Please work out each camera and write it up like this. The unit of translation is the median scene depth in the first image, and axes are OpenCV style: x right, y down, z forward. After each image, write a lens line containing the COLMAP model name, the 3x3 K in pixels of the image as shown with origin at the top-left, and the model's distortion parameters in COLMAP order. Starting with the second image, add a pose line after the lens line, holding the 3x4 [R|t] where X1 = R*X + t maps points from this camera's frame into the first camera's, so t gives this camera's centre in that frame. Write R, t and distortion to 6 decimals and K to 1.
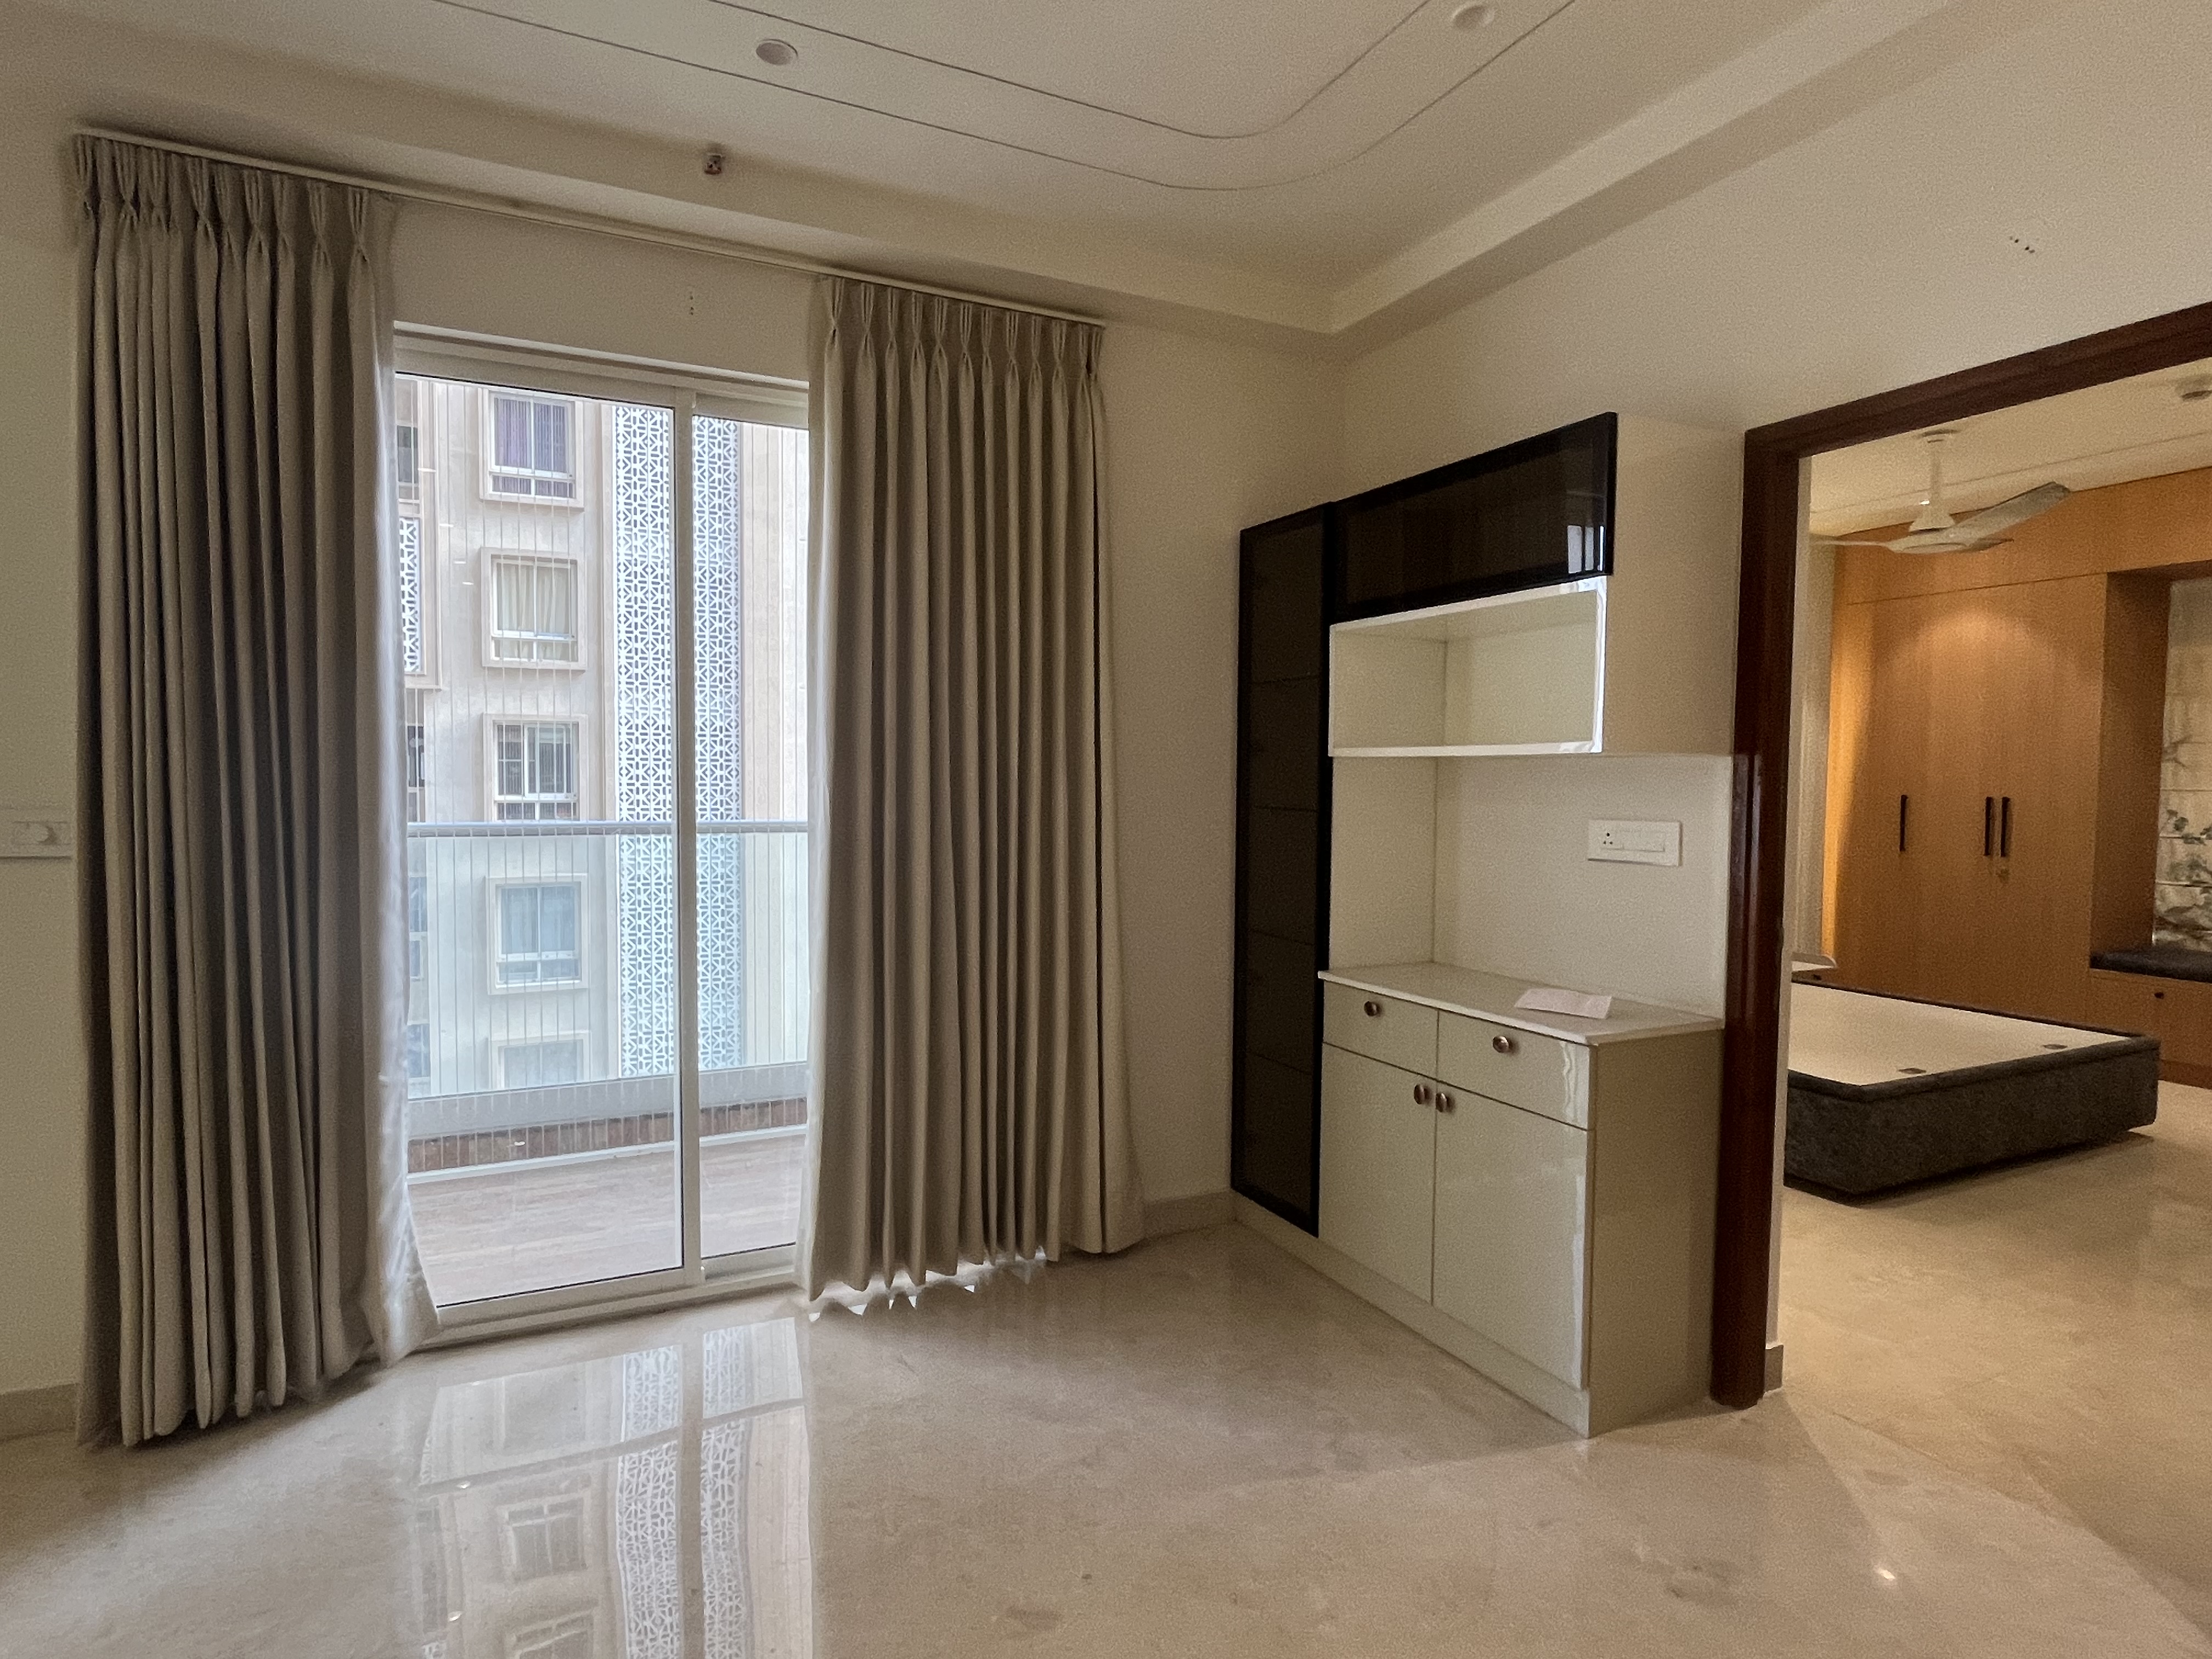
lens RADIAL K [[1194.0, 0, 1103.9], [0, 1194.0, 824.6], [0, 0, 1]] dist [0.006012, 0.000240]
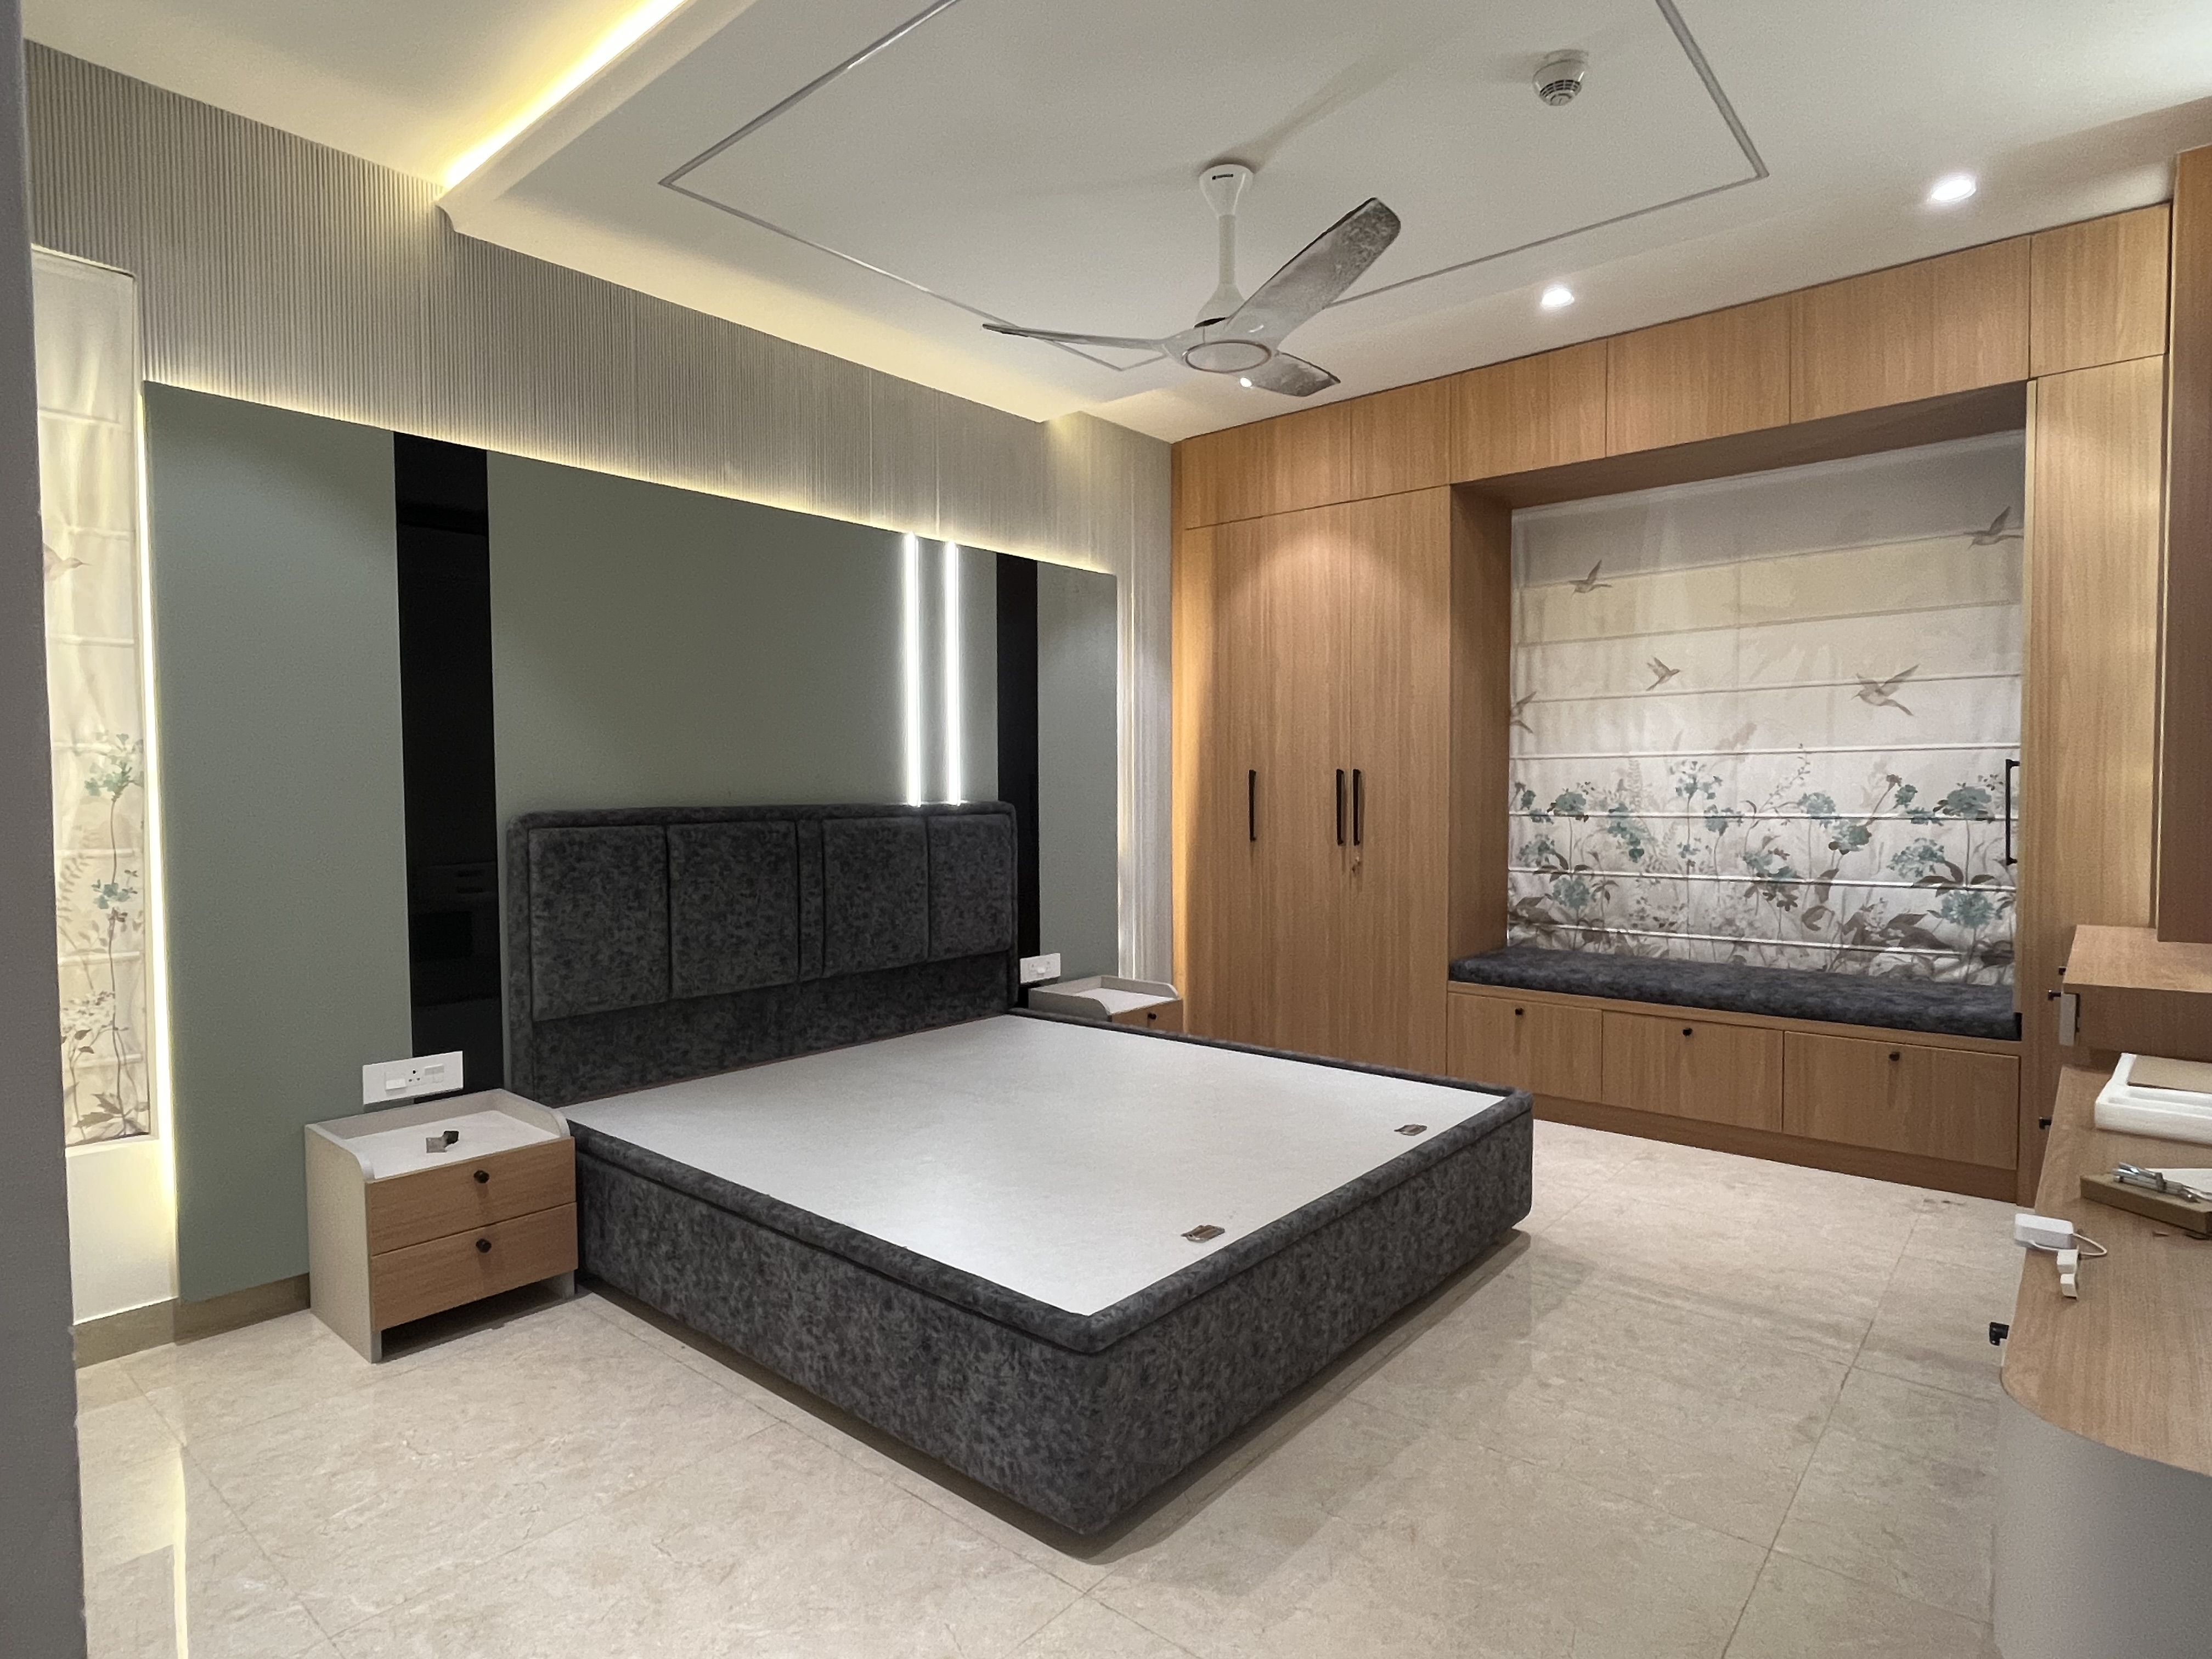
lens RADIAL K [[1194.0, 0, 1110.5], [0, 1194.0, 829.9], [0, 0, 1]] dist [0.006012, 0.000240]
pose [[0.912292, -0.026019, 0.408713, 0.246500], [0.030394, 0.999529, -0.004211, 0.013579], [-0.408411, 0.016264, 0.912653, 0.305042]]
